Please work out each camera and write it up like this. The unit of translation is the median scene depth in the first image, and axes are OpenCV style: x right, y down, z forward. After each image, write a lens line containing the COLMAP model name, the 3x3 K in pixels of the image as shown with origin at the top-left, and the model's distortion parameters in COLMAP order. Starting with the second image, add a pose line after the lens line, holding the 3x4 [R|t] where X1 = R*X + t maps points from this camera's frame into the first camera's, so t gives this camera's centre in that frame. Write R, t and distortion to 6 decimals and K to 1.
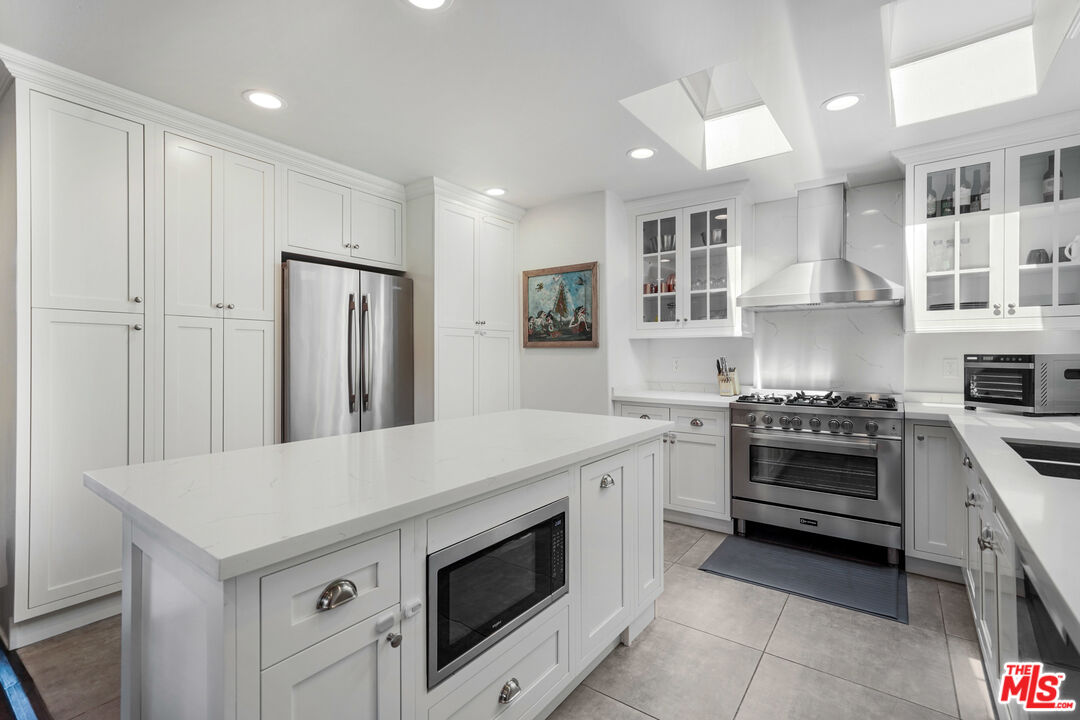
lens RADIAL K [[492.5, 0, 535.2], [0, 492.5, 356.8], [0, 0, 1]] dist [0.002437, 0.001313]
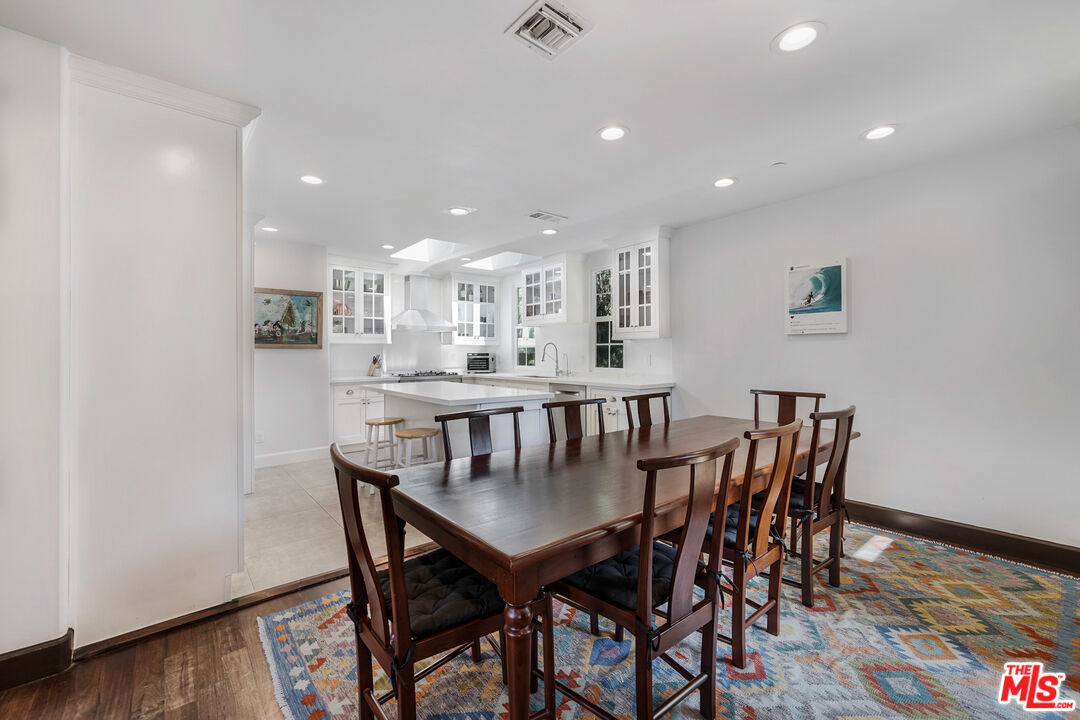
lens RADIAL K [[461.0, 0, 534.3], [0, 461.0, 350.2], [0, 0, 1]] dist [0.016034, 0.001855]
pose [[0.252362, 0.005748, 0.967616, -1.066240], [0.008219, 0.999934, -0.008084, 0.002085], [-0.967598, 0.009993, 0.252298, 0.008033]]
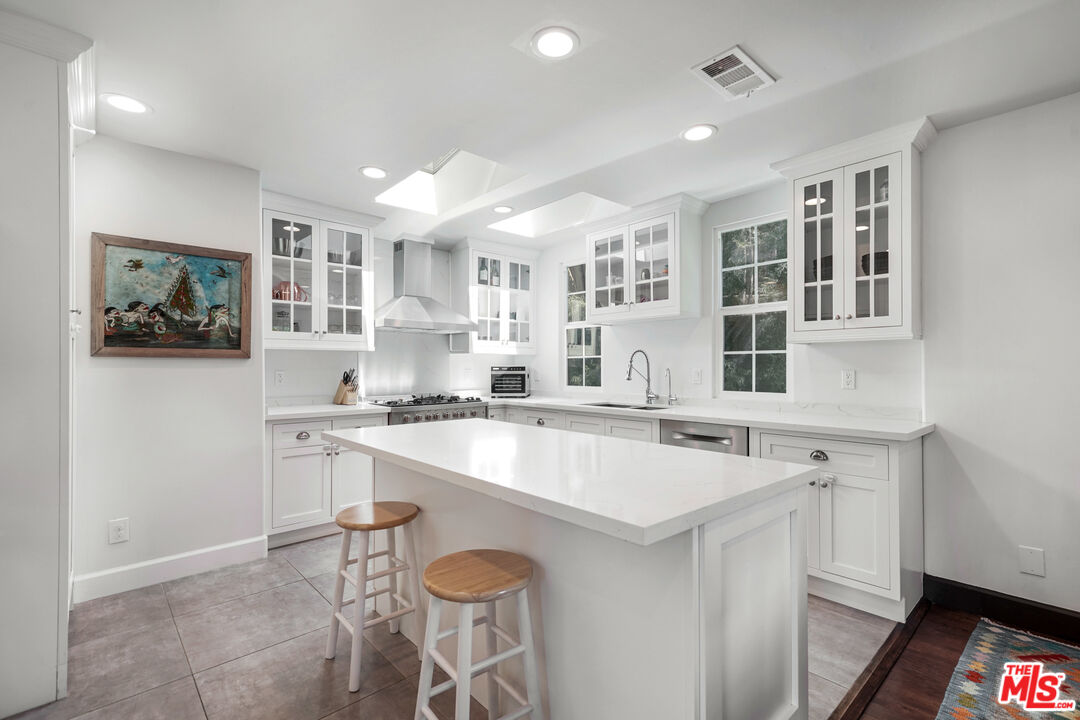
lens RADIAL K [[492.5, 0, 543.3], [0, 492.5, 363.9], [0, 0, 1]] dist [0.002437, 0.001313]
pose [[0.185994, 0.005799, 0.982534, -0.576950], [0.006185, 0.999956, -0.007073, -0.000464], [-0.982531, 0.007393, 0.185950, 0.360693]]
